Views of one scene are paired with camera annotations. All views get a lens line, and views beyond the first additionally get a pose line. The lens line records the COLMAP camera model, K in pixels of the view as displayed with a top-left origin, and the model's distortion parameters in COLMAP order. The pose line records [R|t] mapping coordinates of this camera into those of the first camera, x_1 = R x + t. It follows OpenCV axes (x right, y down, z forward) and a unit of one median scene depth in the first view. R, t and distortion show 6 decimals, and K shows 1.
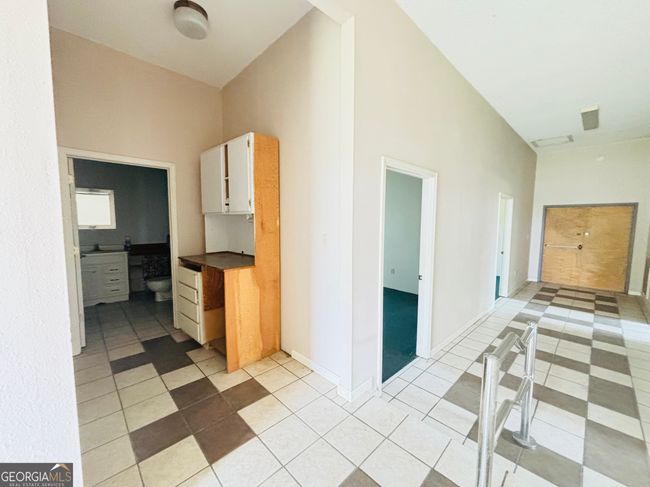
lens RADIAL K [[263.2, 0, 321.0], [0, 263.2, 244.2], [0, 0, 1]] dist [0.003798, -0.000939]
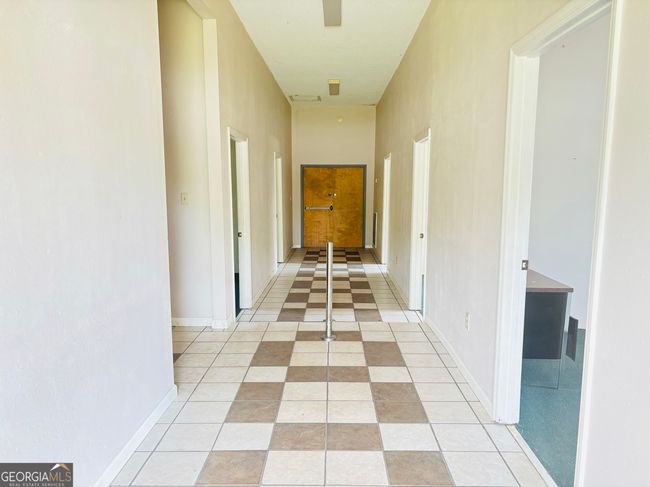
lens RADIAL K [[494.2, 0, 333.7], [0, 494.2, 259.7], [0, 0, 1]] dist [0.020795, -0.004375]
pose [[0.690806, -0.113286, 0.714110, -0.405585], [0.064365, 0.993363, 0.095322, 0.030703], [-0.720170, -0.019885, 0.693513, -0.336670]]
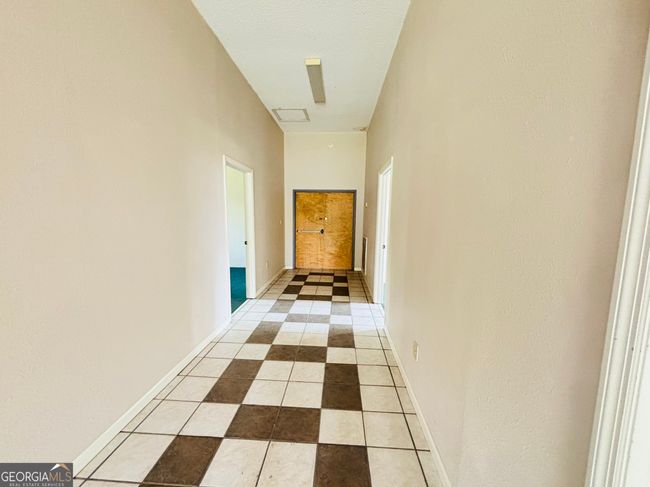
lens RADIAL K [[263.2, 0, 326.2], [0, 263.2, 245.9], [0, 0, 1]] dist [0.003798, -0.000939]
pose [[0.724214, -0.079531, 0.684973, 0.303047], [0.051273, 0.996788, 0.061525, 0.005882], [-0.687666, -0.009437, 0.725966, 0.257253]]
